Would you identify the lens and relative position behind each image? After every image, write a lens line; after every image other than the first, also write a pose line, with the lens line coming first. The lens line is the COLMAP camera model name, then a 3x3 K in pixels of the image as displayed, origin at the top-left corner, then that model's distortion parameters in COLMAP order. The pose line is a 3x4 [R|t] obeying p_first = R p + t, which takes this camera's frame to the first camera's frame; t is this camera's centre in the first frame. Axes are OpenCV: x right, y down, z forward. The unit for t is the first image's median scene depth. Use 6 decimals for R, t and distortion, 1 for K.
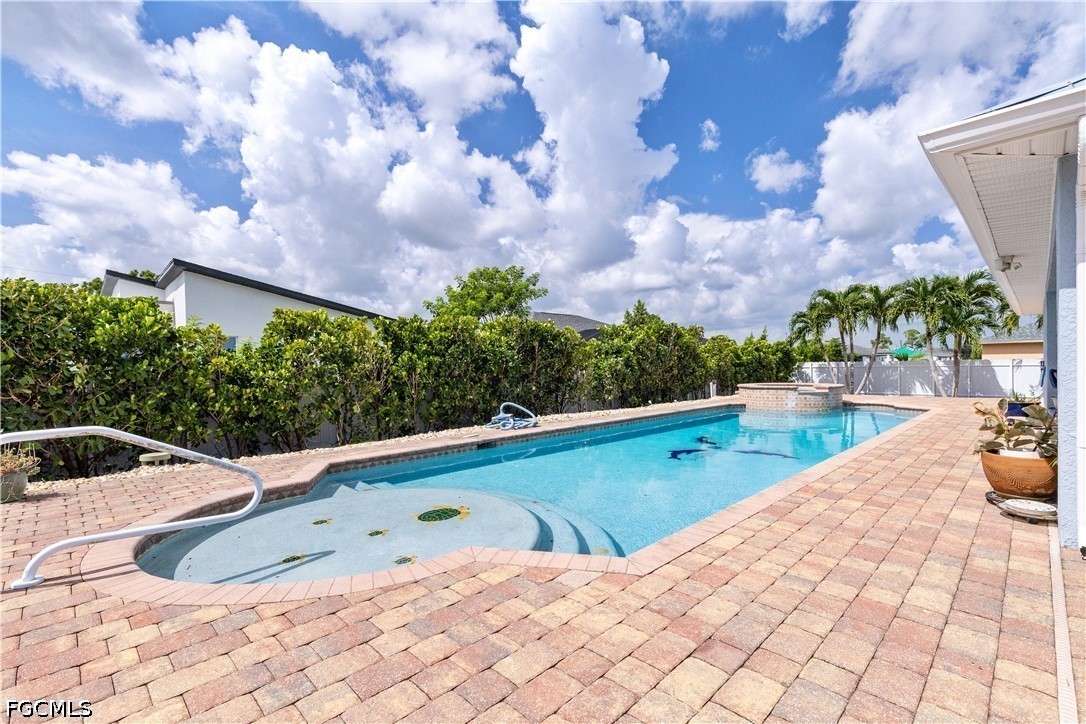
lens RADIAL K [[459.2, 0, 544.8], [0, 459.2, 366.2], [0, 0, 1]] dist [0.014981, -0.000108]
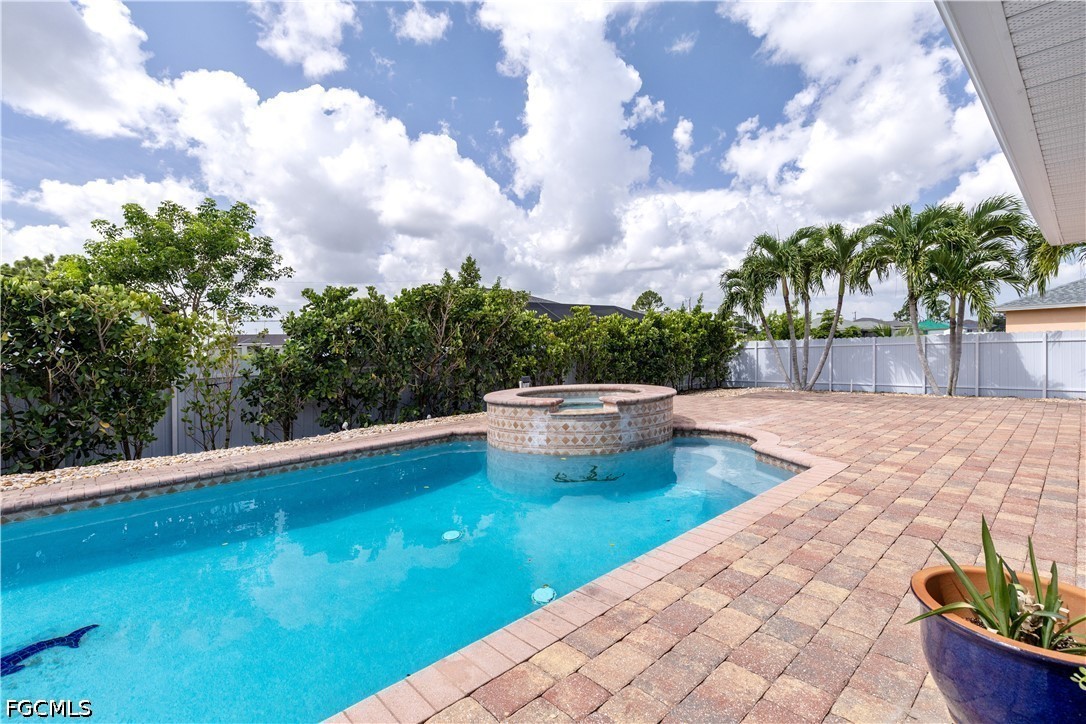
lens RADIAL K [[494.8, 0, 489.1], [0, 494.8, 363.7], [0, 0, 1]] dist [0.001980, 0.000465]
pose [[0.997909, -0.019152, -0.061726, 0.274465], [0.020902, 0.999394, 0.027832, -0.004910], [0.061155, -0.029064, 0.997705, 0.264099]]
